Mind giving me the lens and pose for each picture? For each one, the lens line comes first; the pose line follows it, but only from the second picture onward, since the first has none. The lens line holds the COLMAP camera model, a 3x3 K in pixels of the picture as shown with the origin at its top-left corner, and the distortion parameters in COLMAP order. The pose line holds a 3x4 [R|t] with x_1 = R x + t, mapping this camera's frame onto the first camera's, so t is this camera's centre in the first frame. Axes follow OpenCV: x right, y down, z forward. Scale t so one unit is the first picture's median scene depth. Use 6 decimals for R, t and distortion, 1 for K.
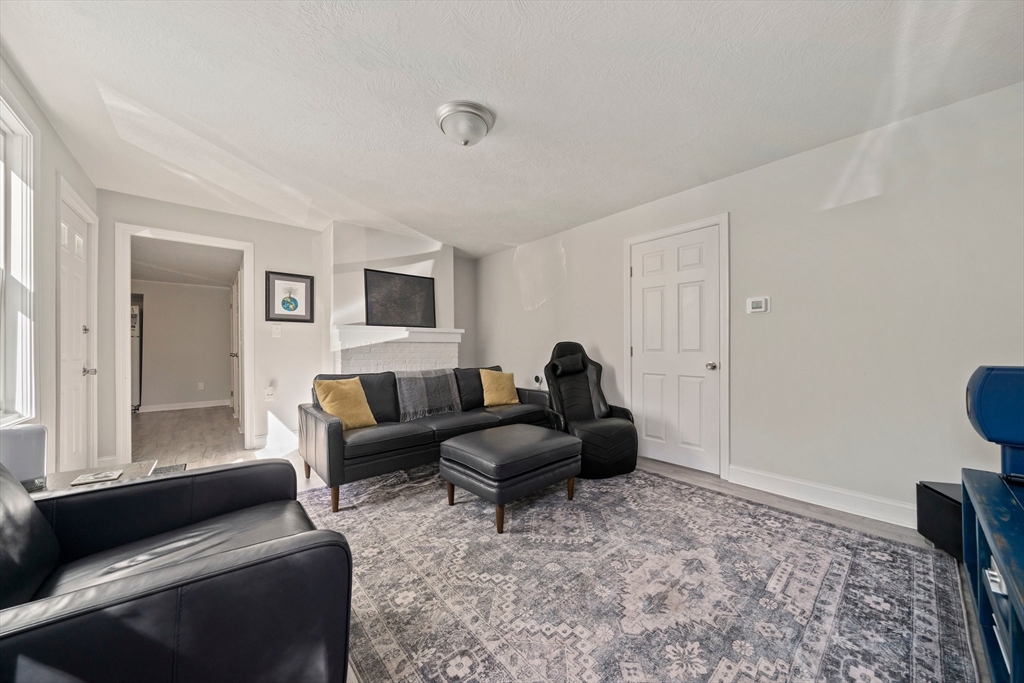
lens RADIAL K [[354.9, 0, 515.0], [0, 354.9, 346.5], [0, 0, 1]] dist [-0.002909, 0.000052]
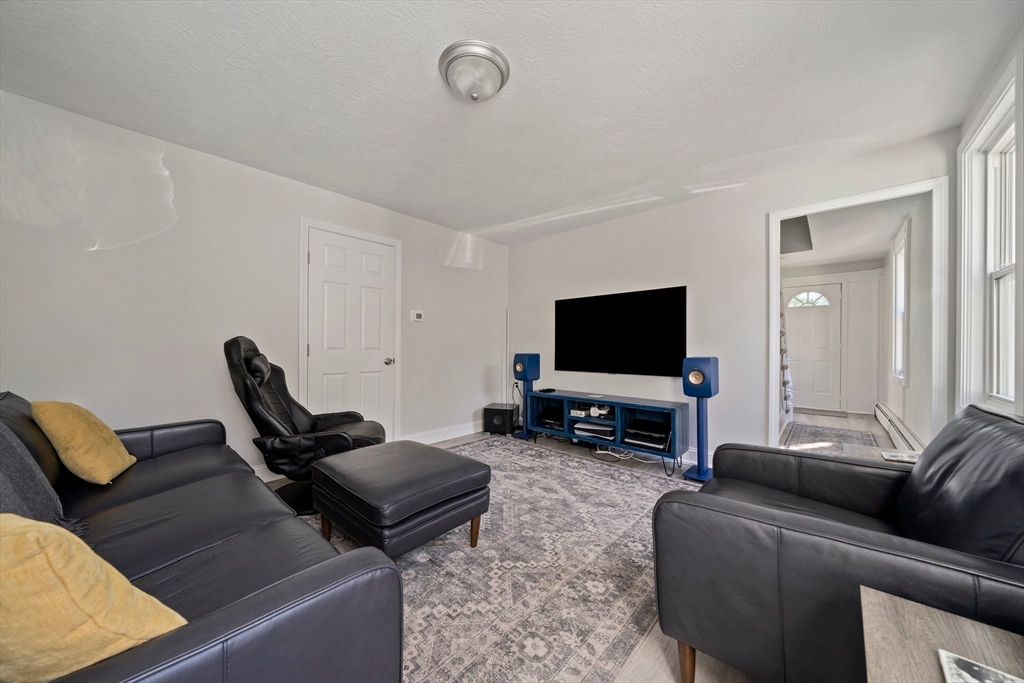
lens RADIAL K [[354.9, 0, 513.5], [0, 354.9, 344.8], [0, 0, 1]] dist [-0.002909, 0.000052]
pose [[-0.124179, 0.008315, 0.992225, -1.217140], [-0.004072, 0.999952, -0.008889, 0.013084], [-0.992251, -0.005144, -0.124139, 1.272263]]
